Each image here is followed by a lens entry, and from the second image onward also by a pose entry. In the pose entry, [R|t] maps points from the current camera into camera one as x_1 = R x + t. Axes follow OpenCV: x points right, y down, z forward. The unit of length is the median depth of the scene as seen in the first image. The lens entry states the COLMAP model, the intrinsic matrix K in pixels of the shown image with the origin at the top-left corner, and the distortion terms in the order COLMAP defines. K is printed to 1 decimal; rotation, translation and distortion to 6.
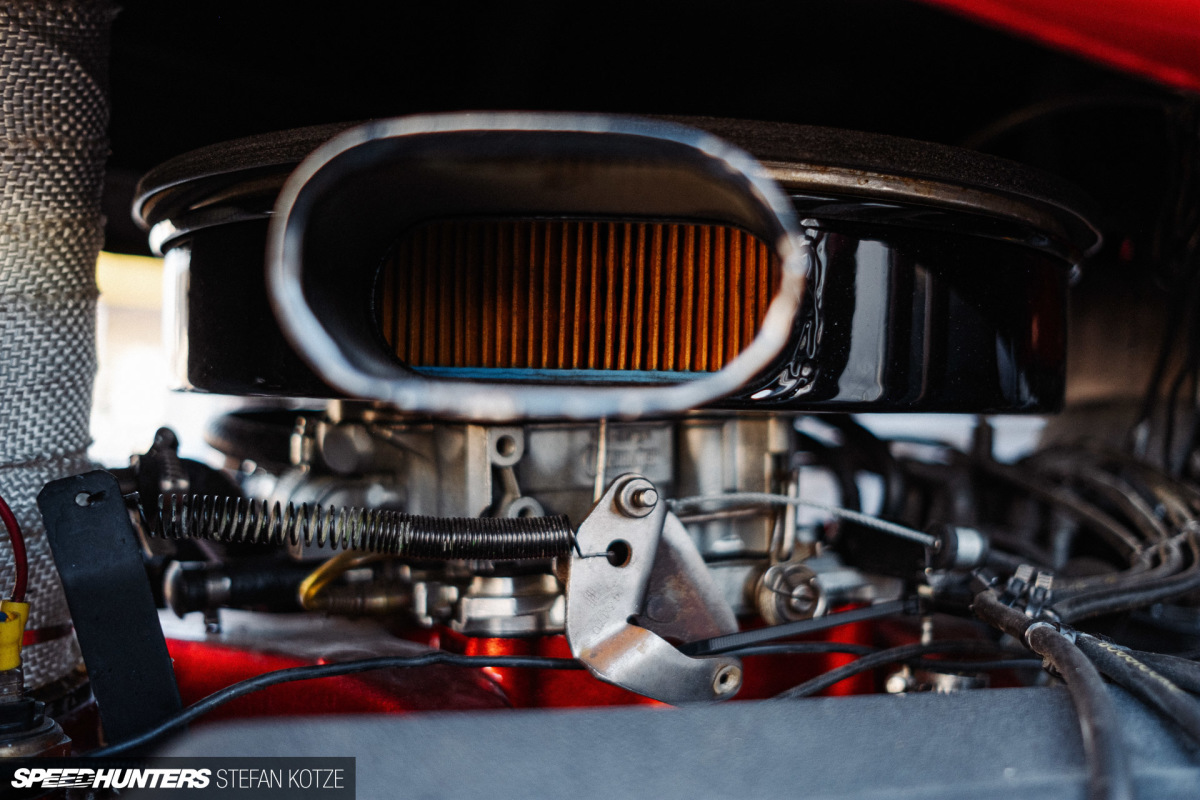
lens RADIAL K [[1223.2, 0, 600.0], [0, 1223.2, 400.0], [0, 0, 1]] dist [-0.032276, -0.008045]
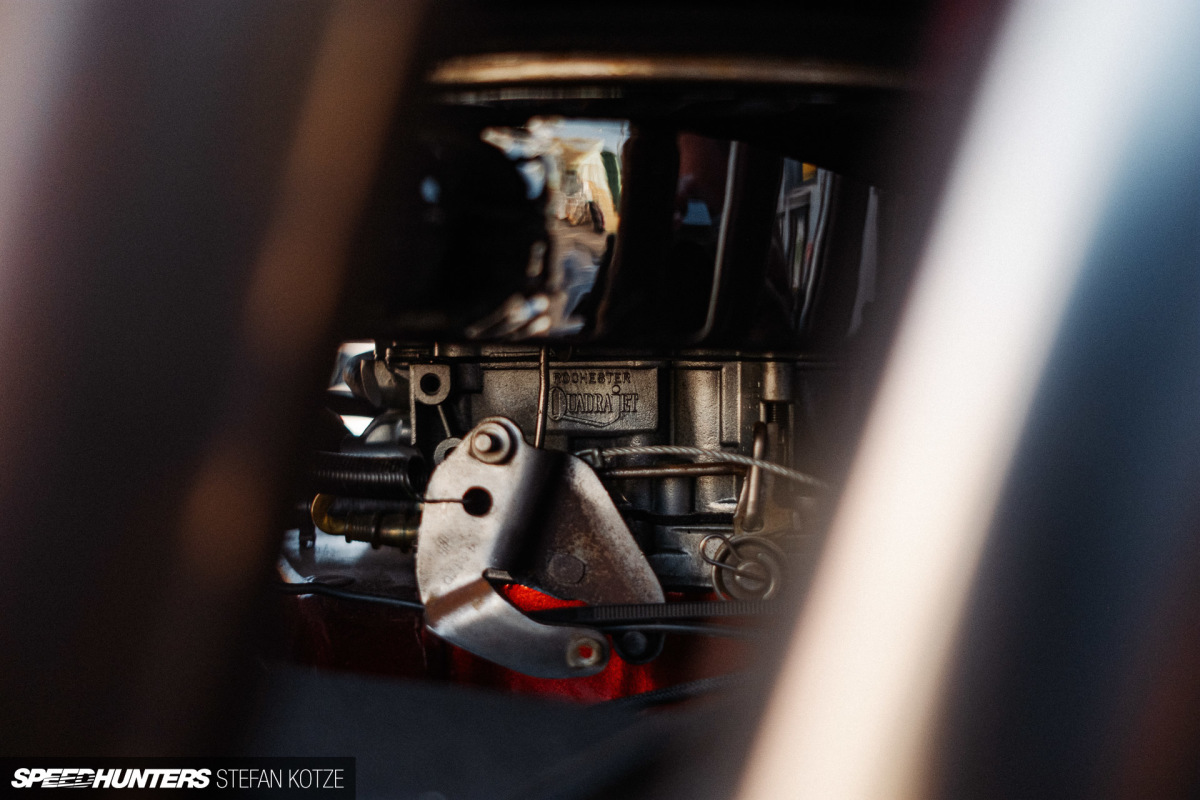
lens RADIAL K [[1223.2, 0, 600.0], [0, 1223.2, 400.0], [0, 0, 1]] dist [-0.032276, -0.008045]
pose [[0.824079, 0.030716, -0.565642, 0.613425], [-0.006593, 0.998981, 0.044643, 0.006276], [0.566437, -0.033060, 0.823442, 0.288087]]
